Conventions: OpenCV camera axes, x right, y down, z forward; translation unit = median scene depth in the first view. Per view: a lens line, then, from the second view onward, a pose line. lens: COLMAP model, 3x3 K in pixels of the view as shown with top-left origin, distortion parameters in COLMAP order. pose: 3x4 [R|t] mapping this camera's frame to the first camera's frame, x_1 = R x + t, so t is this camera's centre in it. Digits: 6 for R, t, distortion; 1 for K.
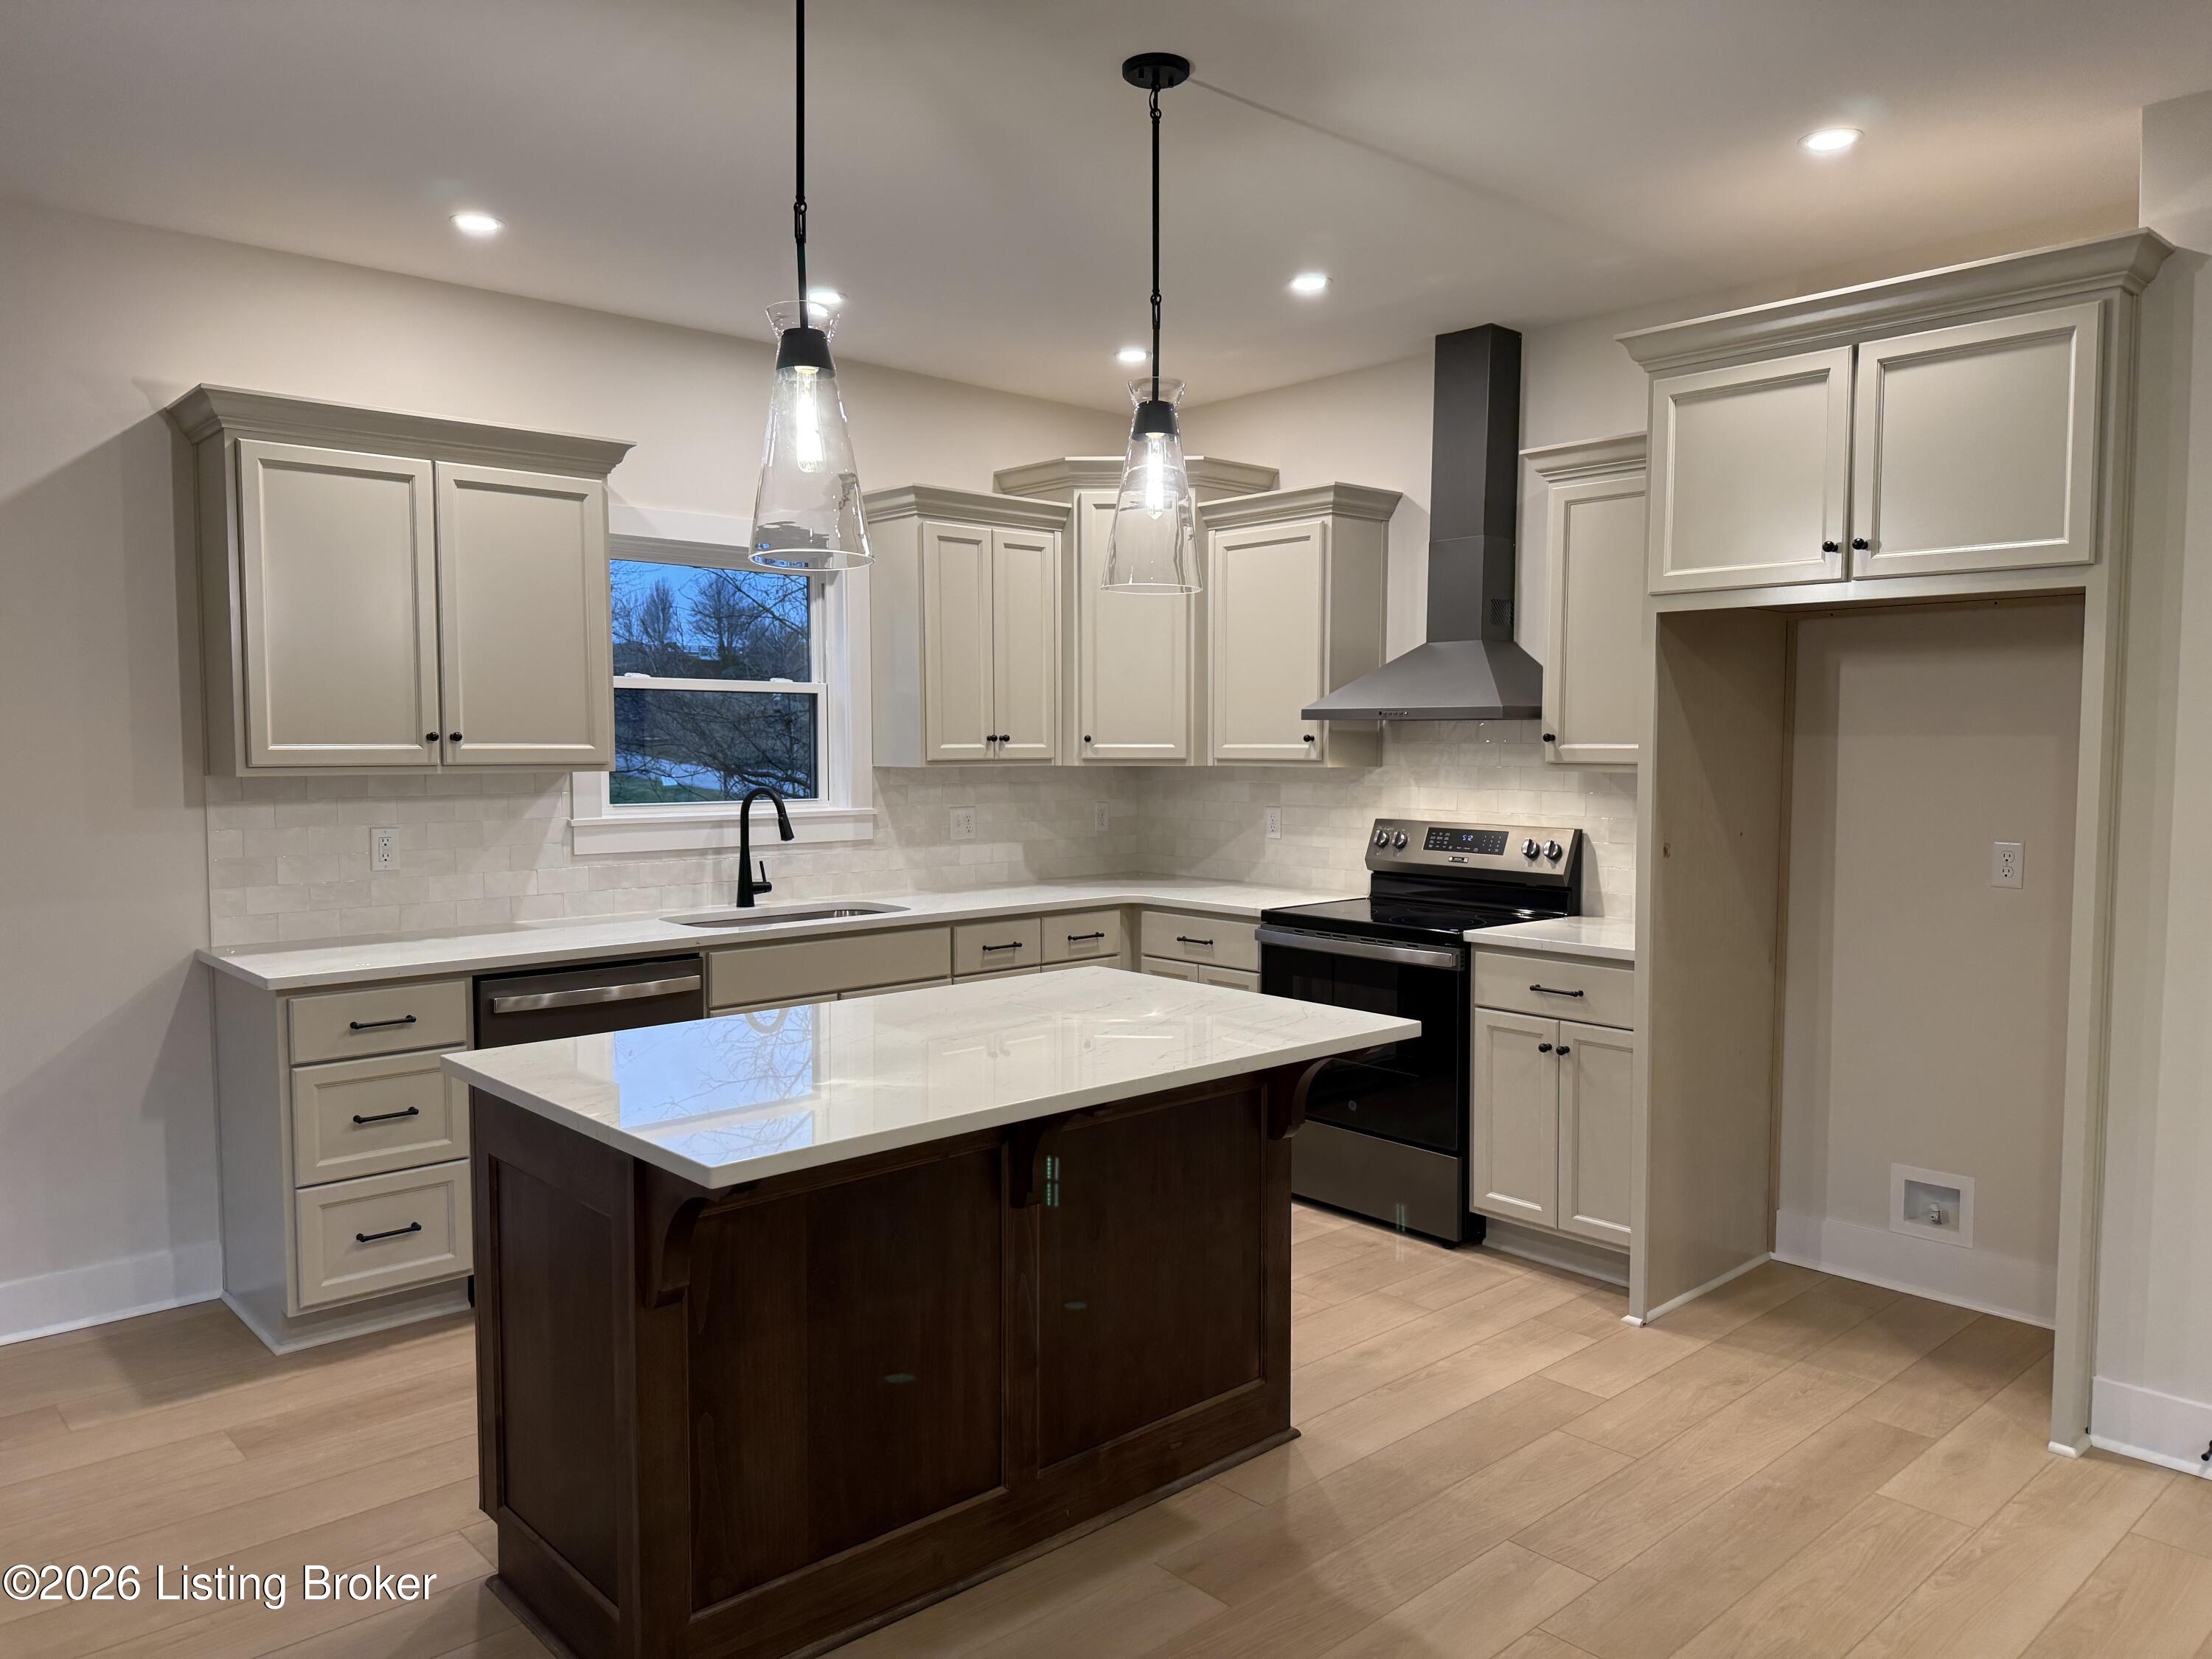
lens RADIAL K [[1523.6, 0, 1106.0], [0, 1523.6, 829.5], [0, 0, 1]] dist [0.092524, -0.132560]
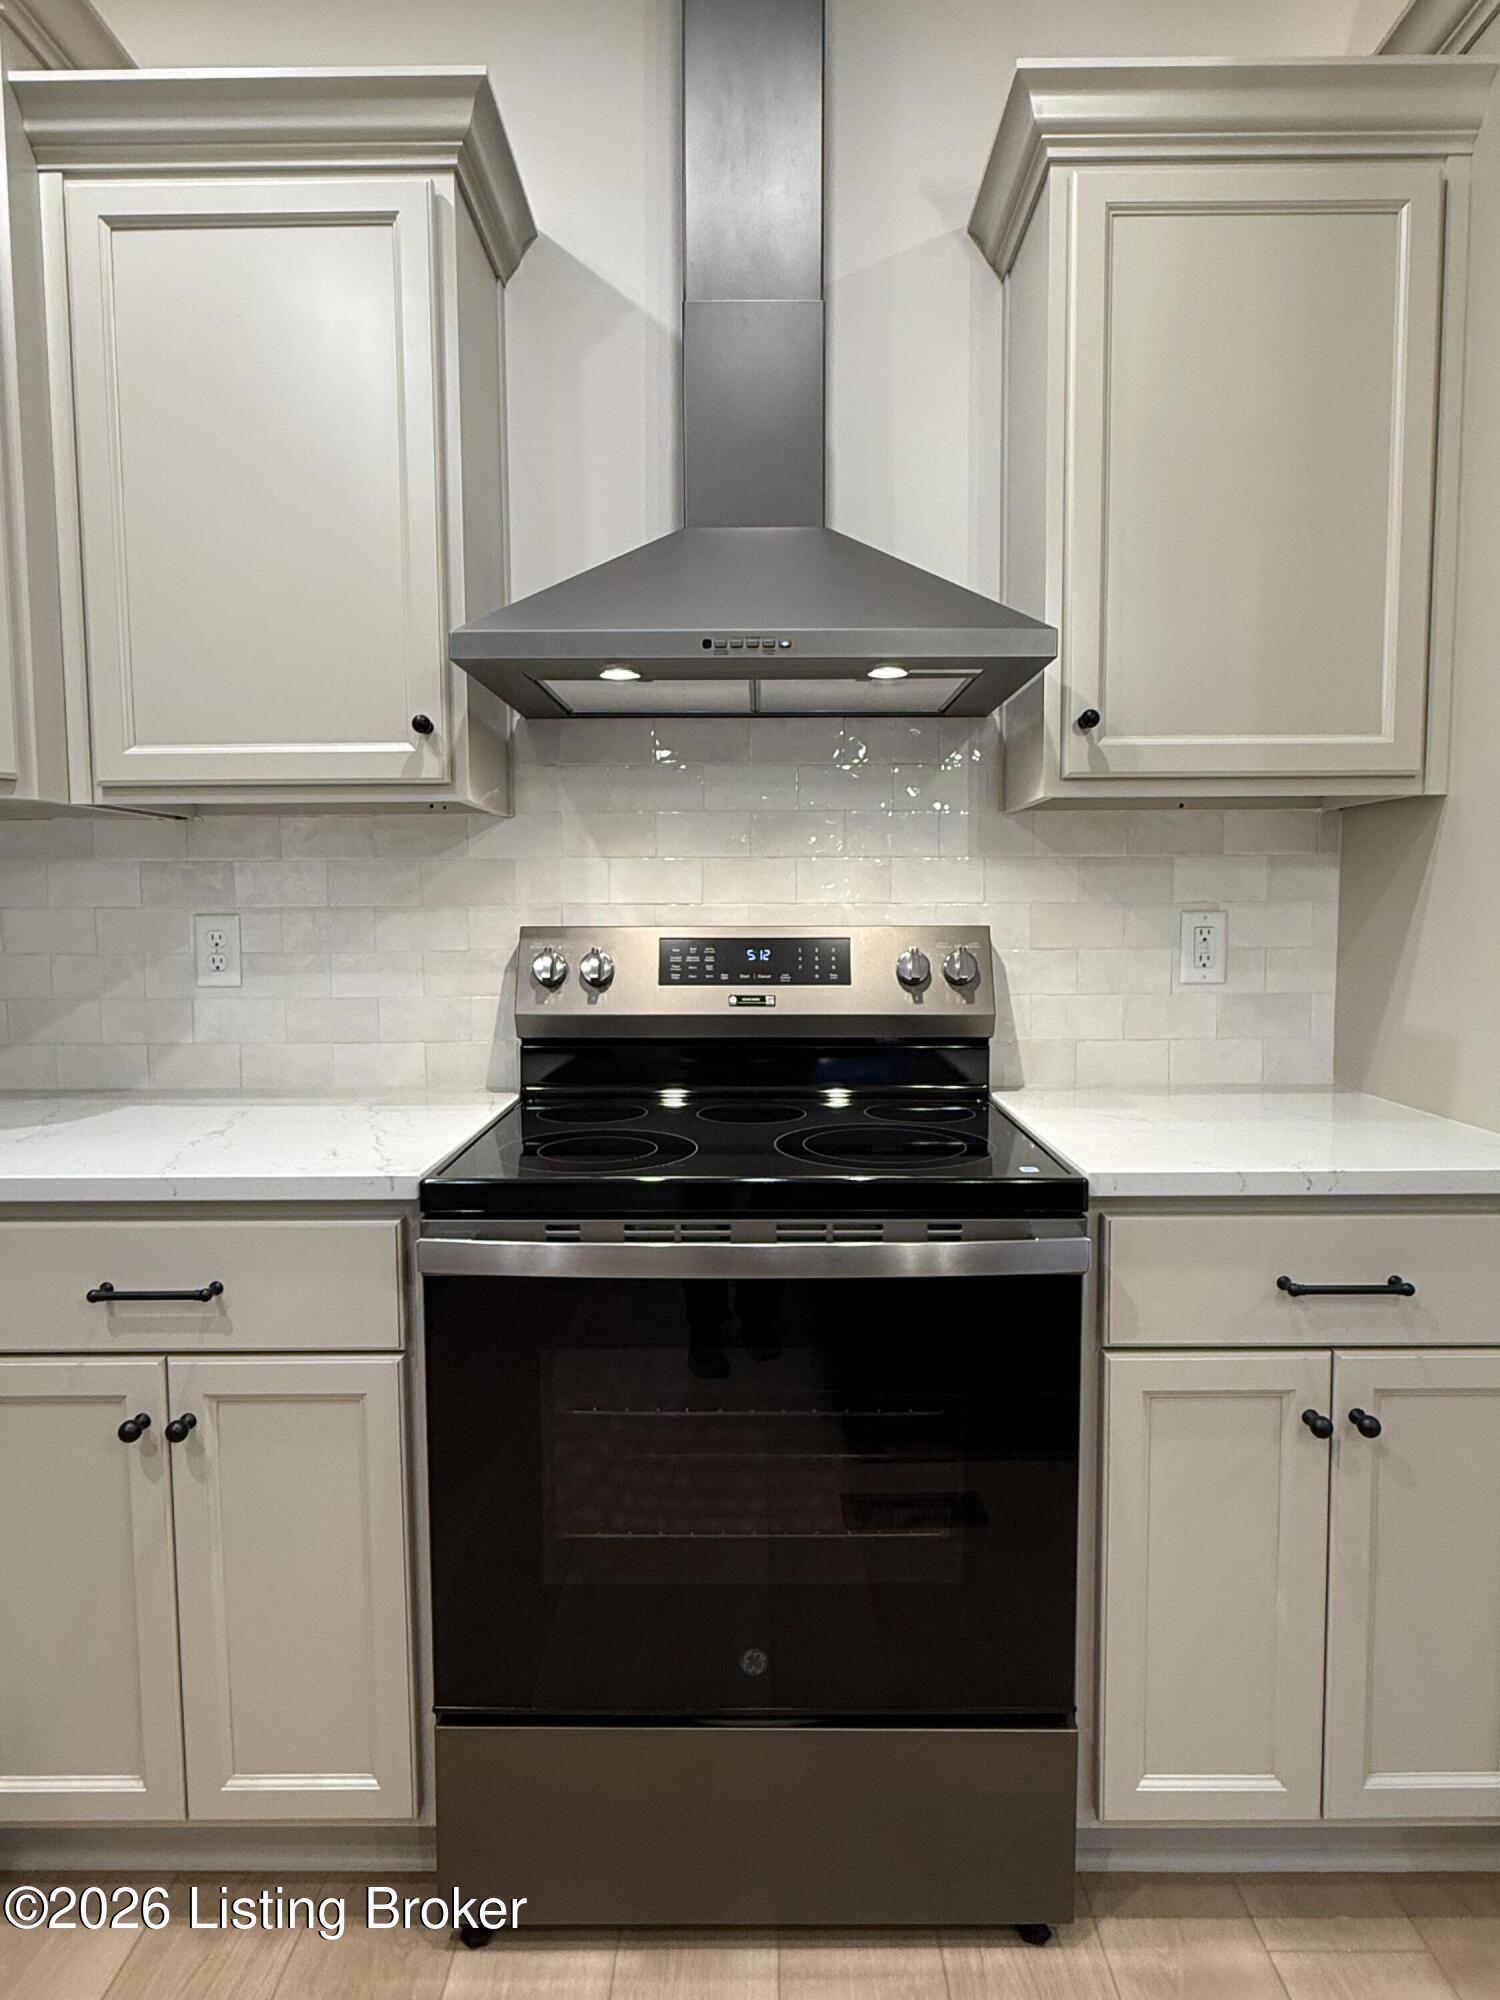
lens RADIAL K [[1162.2, 0, 739.7], [0, 1162.2, 991.5], [0, 0, 1]] dist [-0.003436, -0.000929]
pose [[0.679782, -0.059046, 0.731033, -0.039116], [0.050463, 0.998157, 0.033697, 0.004272], [-0.731676, 0.013983, 0.681509, 0.756505]]
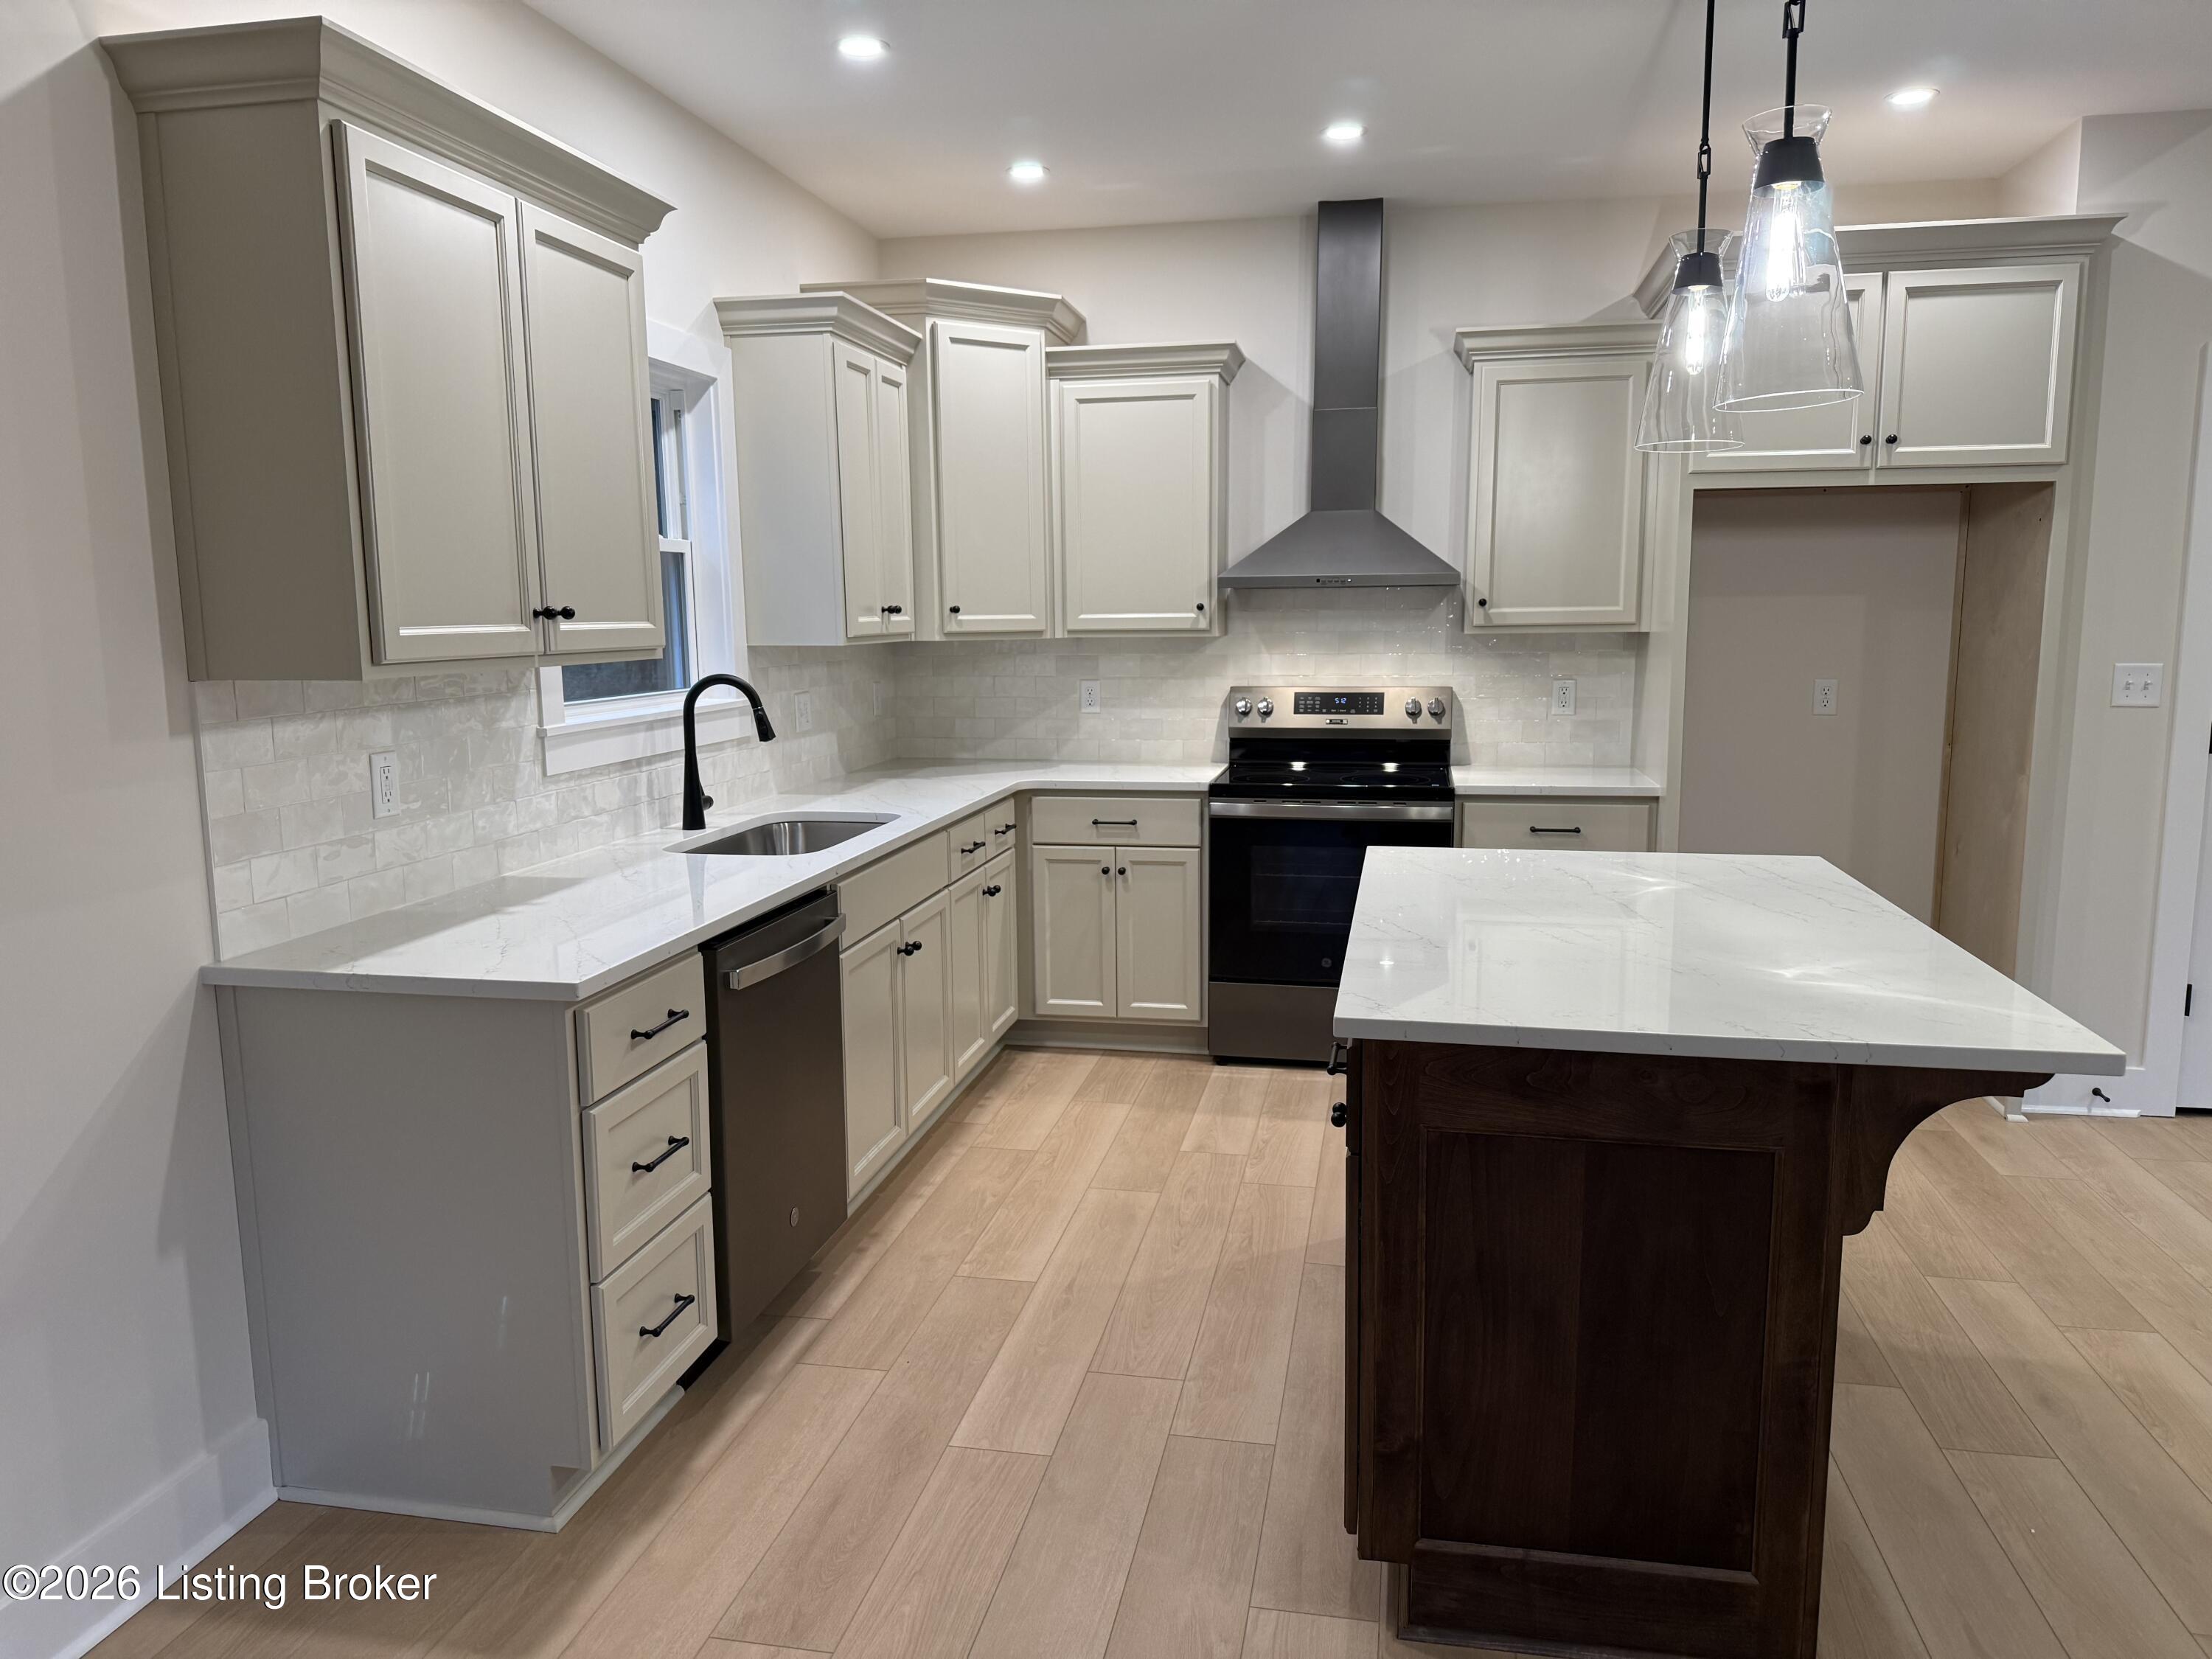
lens RADIAL K [[1550.8, 0, 1083.1], [0, 1550.8, 834.9], [0, 0, 1]] dist [0.110263, -0.134471]
pose [[0.803067, -0.095225, 0.588231, -0.549127], [0.044994, 0.994021, 0.099489, -0.017291], [-0.594187, -0.053429, 0.802550, 0.240844]]
